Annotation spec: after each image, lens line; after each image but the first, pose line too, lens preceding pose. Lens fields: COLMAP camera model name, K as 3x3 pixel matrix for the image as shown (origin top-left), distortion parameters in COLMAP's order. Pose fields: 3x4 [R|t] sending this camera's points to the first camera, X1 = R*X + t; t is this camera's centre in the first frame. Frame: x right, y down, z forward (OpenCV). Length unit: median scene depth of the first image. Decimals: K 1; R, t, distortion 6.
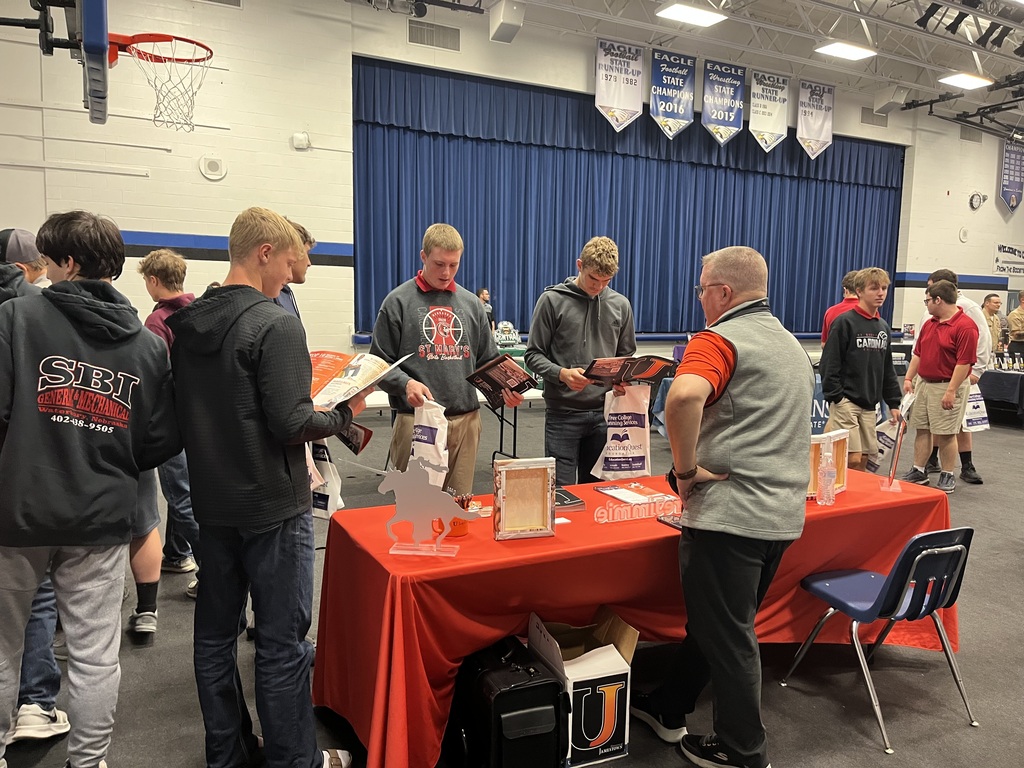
lens RADIAL K [[774.5, 0, 514.0], [0, 774.5, 383.3], [0, 0, 1]] dist [0.105187, -0.098830]
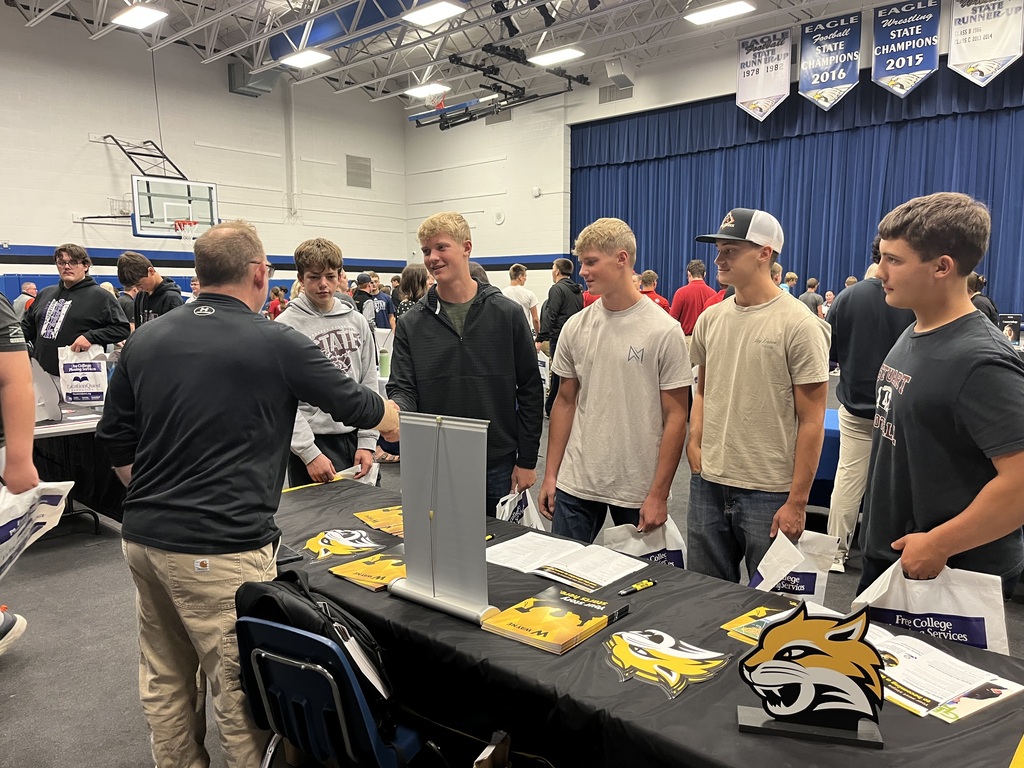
lens RADIAL K [[774.5, 0, 514.0], [0, 774.5, 383.3], [0, 0, 1]] dist [0.105187, -0.098830]
pose [[0.365187, 0.069729, -0.928319, 0.956991], [-0.117725, 0.992644, 0.028249, 0.024064], [0.923461, 0.098971, 0.370709, 0.350989]]
